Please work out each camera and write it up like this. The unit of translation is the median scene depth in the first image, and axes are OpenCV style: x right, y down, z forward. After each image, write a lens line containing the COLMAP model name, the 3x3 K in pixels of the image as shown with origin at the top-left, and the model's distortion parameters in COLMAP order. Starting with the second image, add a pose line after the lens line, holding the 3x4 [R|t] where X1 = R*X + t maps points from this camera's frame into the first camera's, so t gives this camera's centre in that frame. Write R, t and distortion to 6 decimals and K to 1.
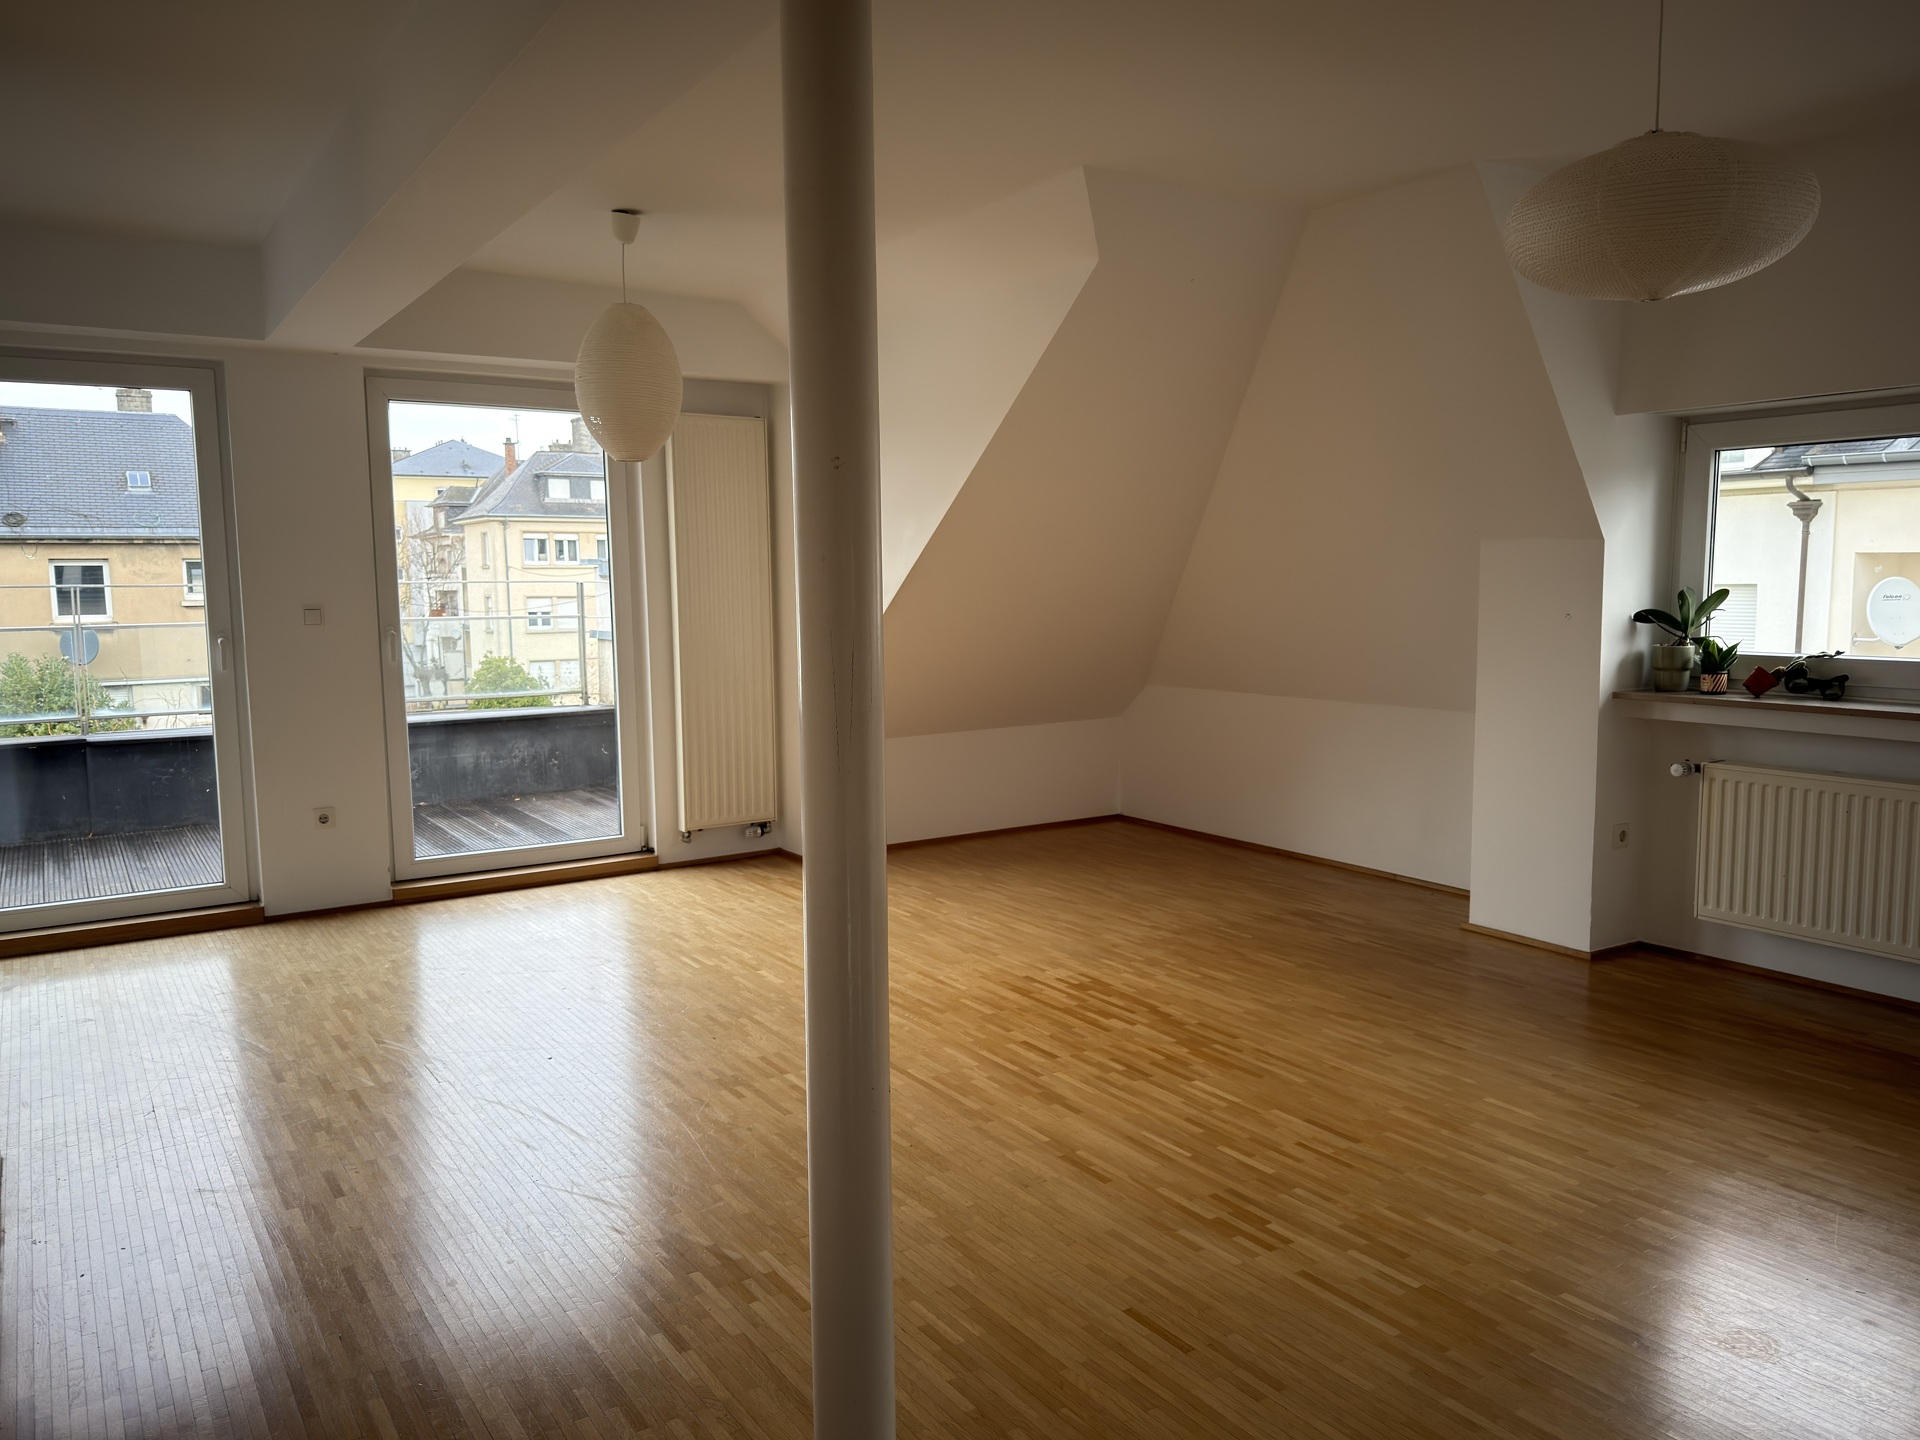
lens RADIAL K [[1355.8, 0, 961.3], [0, 1355.8, 719.9], [0, 0, 1]] dist [-0.000447, -0.000224]
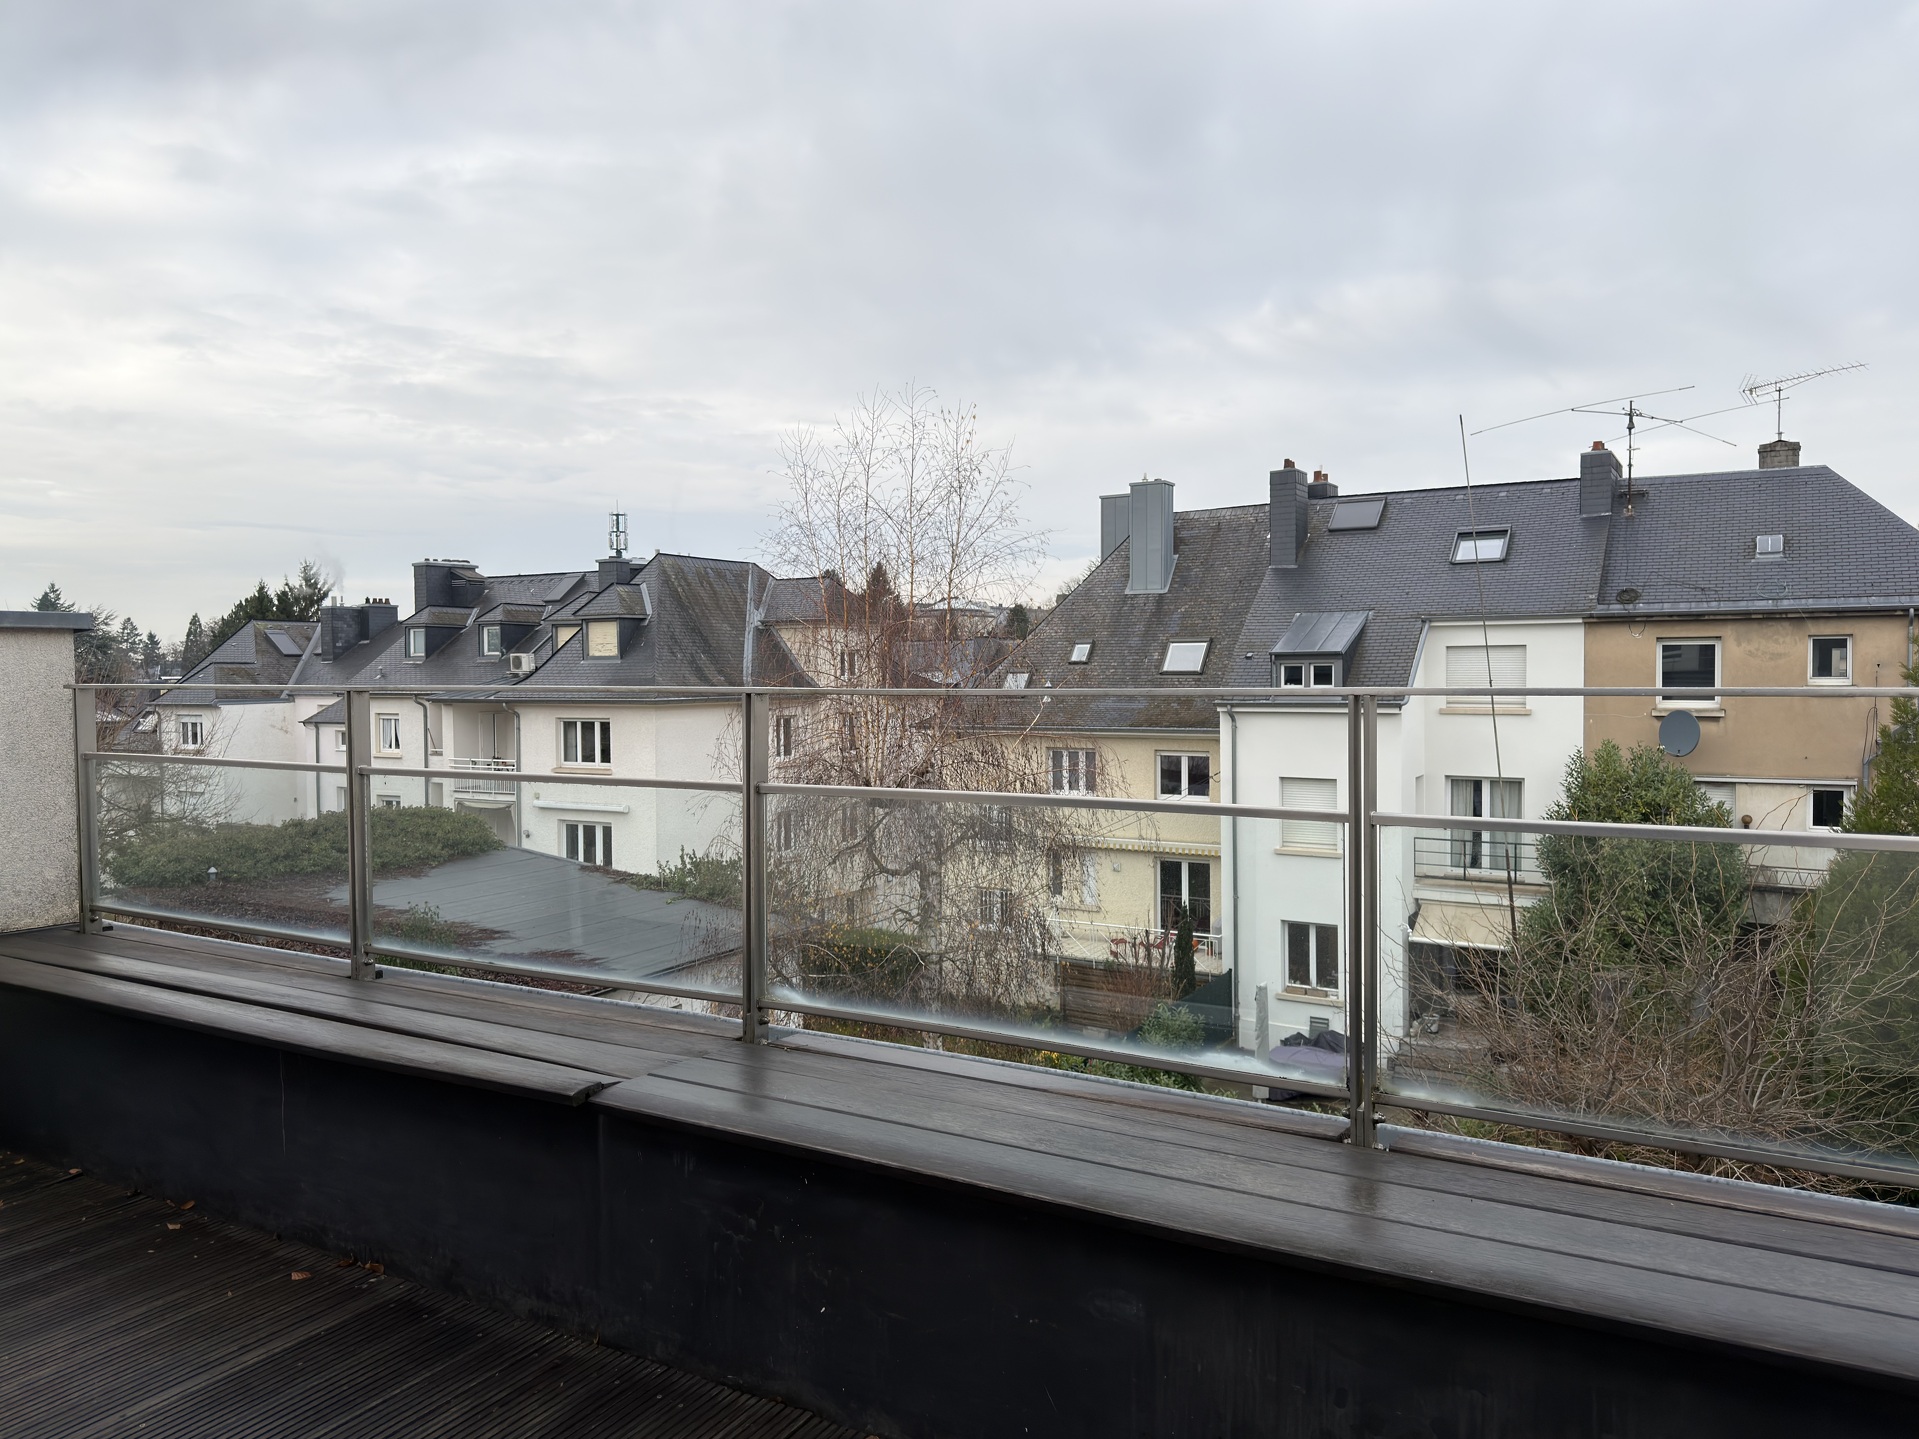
lens RADIAL K [[1355.1, 0, 960.4], [0, 1355.1, 723.0], [0, 0, 1]] dist [-0.000447, -0.000224]
pose [[0.433508, 0.045241, -0.900013, -0.055672], [-0.096592, 0.995318, 0.003506, -0.019569], [0.895958, 0.085414, 0.435849, 0.187649]]
